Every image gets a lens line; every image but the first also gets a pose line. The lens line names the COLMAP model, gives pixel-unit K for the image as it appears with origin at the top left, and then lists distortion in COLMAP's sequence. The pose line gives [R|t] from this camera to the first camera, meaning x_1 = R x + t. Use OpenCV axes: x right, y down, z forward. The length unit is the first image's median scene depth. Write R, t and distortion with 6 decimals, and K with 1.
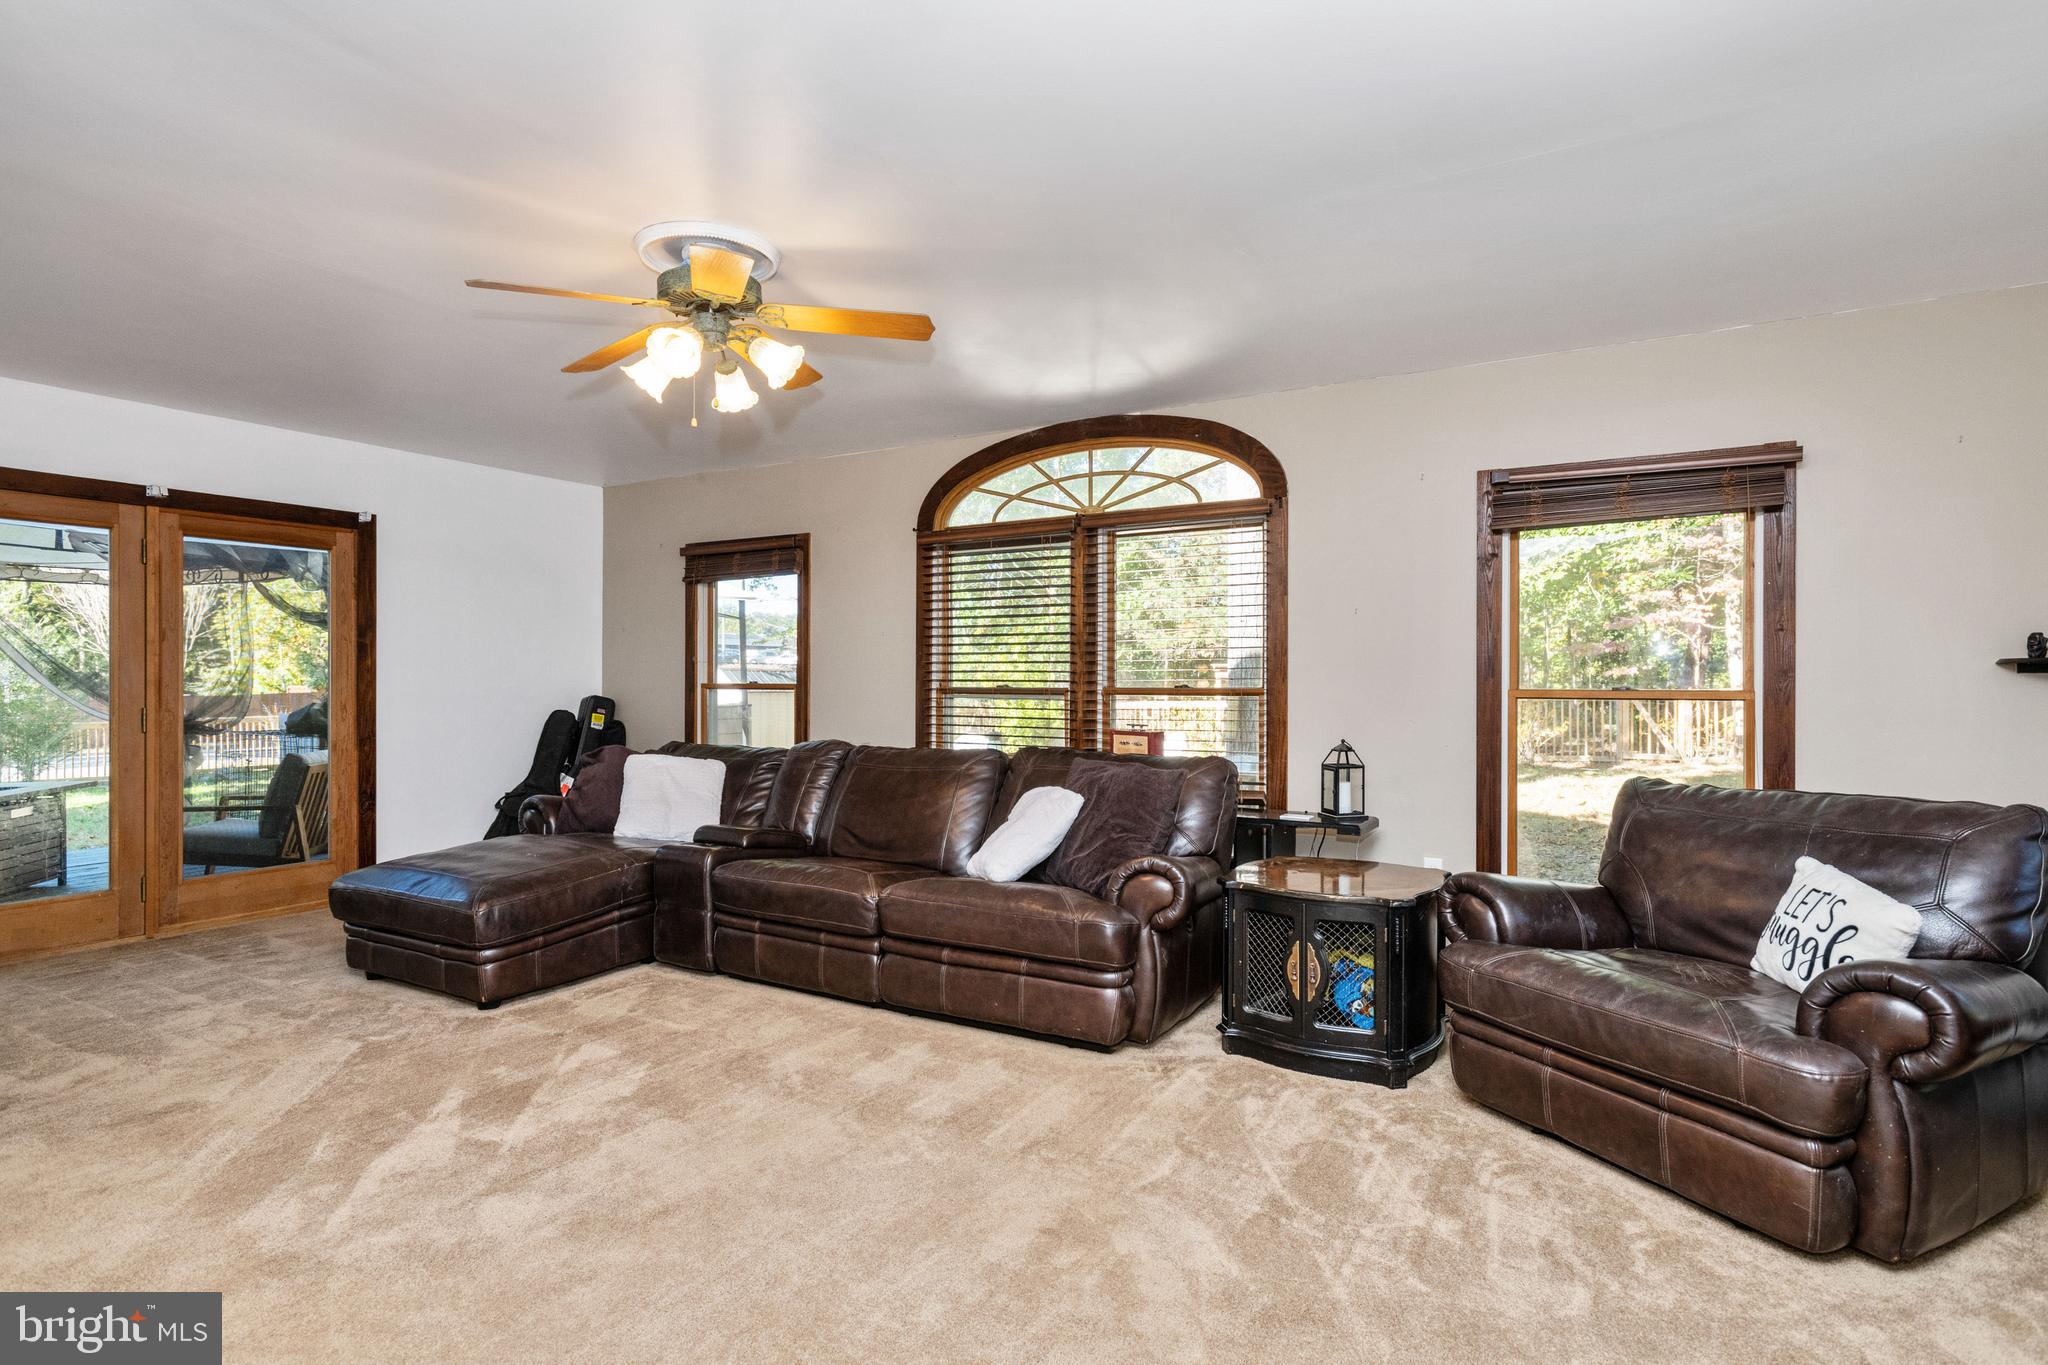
lens RADIAL K [[1054.7, 0, 1023.8], [0, 1054.7, 673.0], [0, 0, 1]] dist [0.003491, 0.001182]
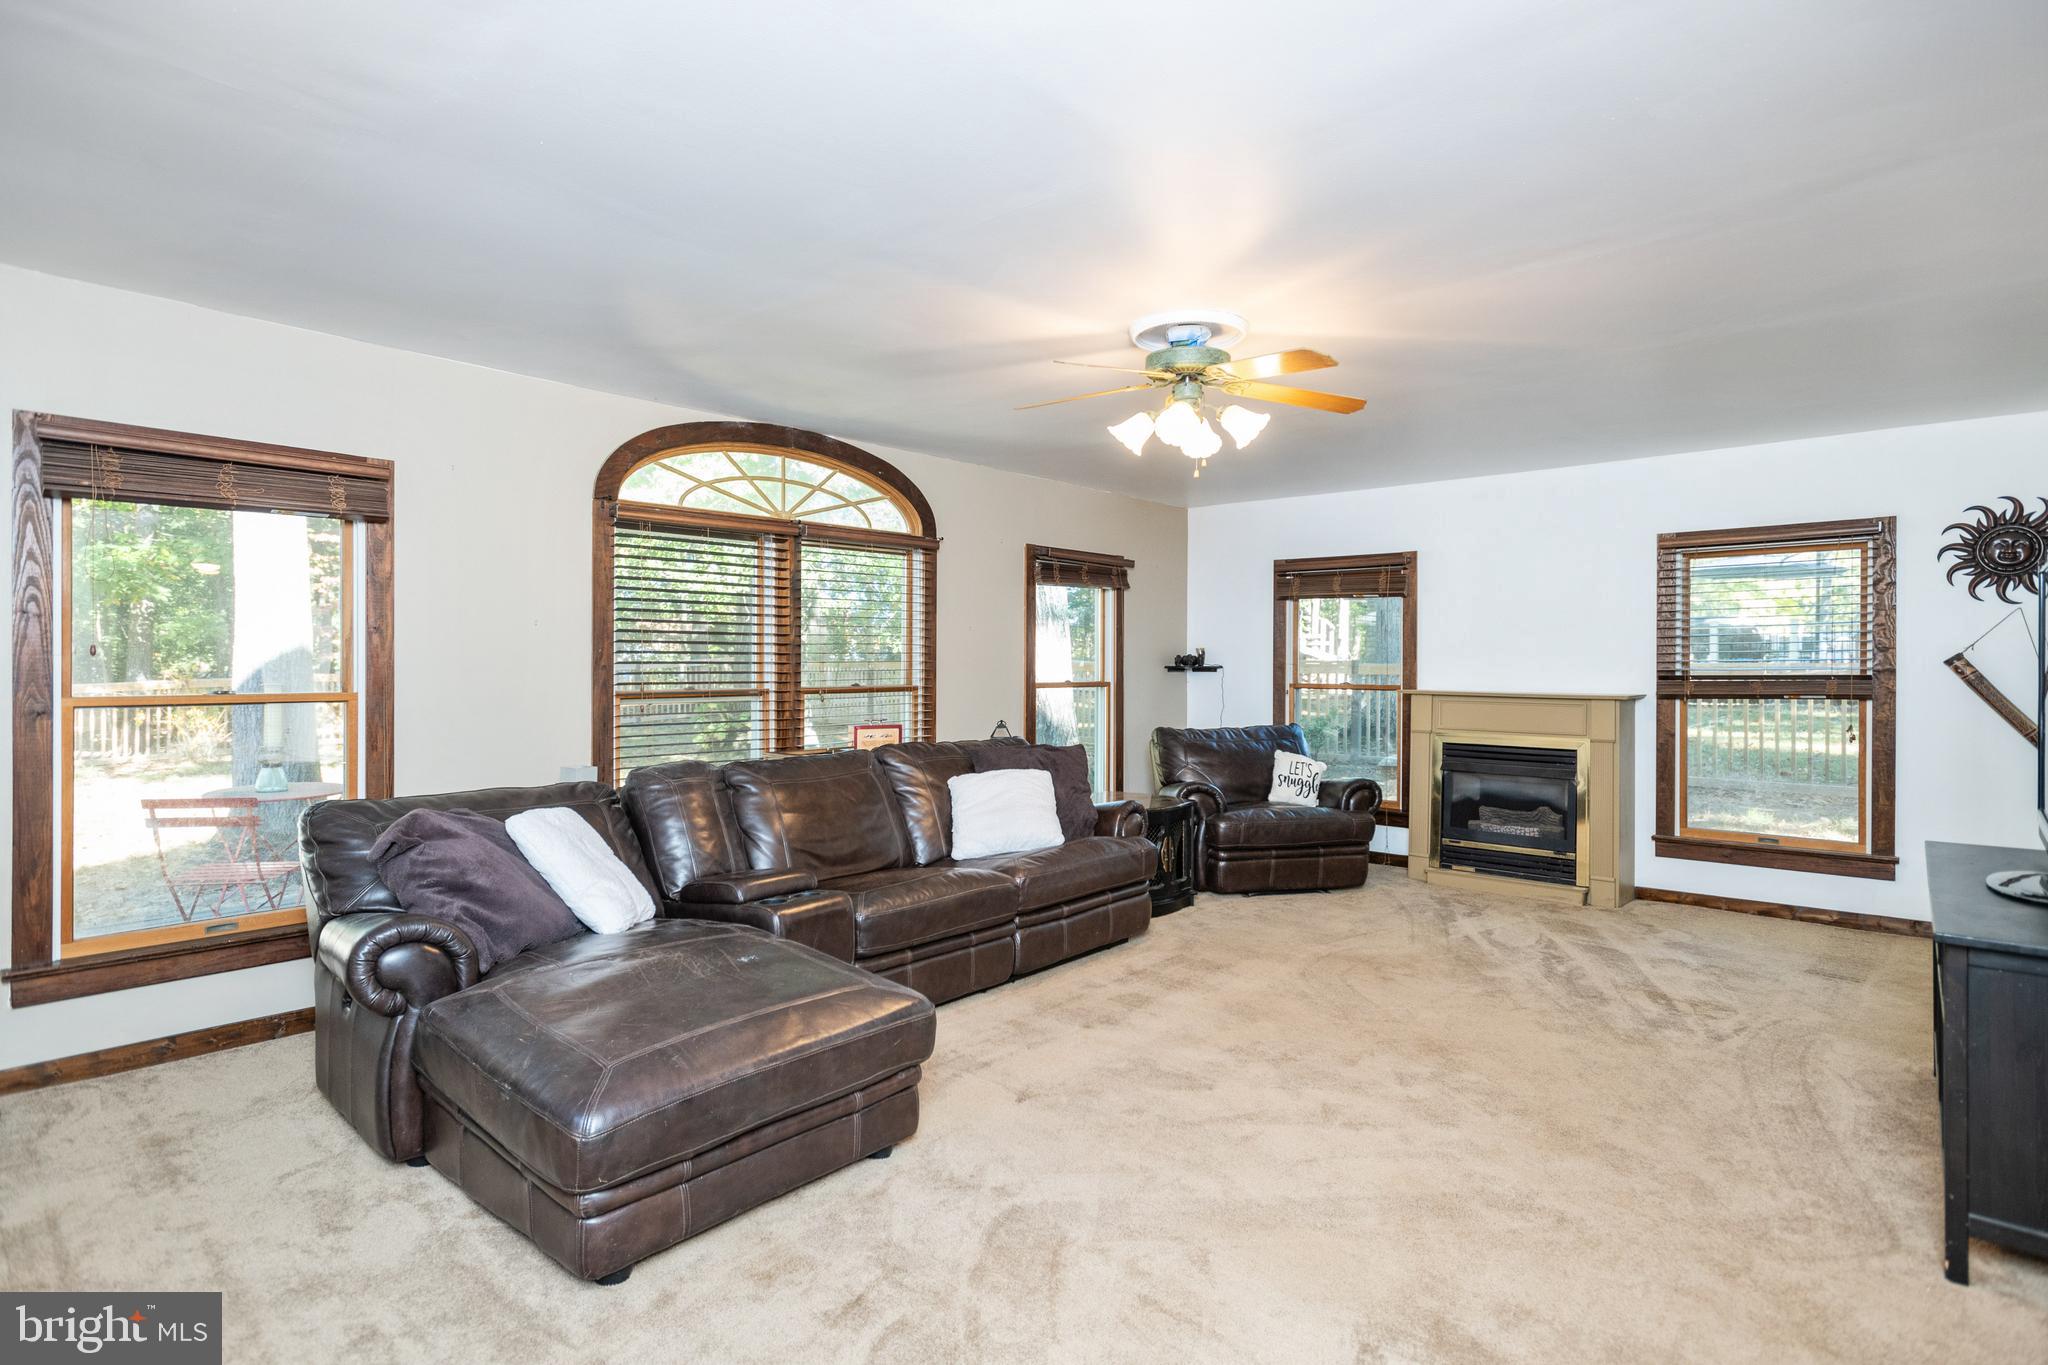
lens RADIAL K [[1054.7, 0, 1023.8], [0, 1054.7, 673.0], [0, 0, 1]] dist [0.003491, 0.001182]
pose [[0.184220, -0.005672, 0.982869, -0.905592], [0.003642, 0.999980, 0.005088, -0.005930], [-0.982878, 0.002642, 0.184237, 0.586585]]
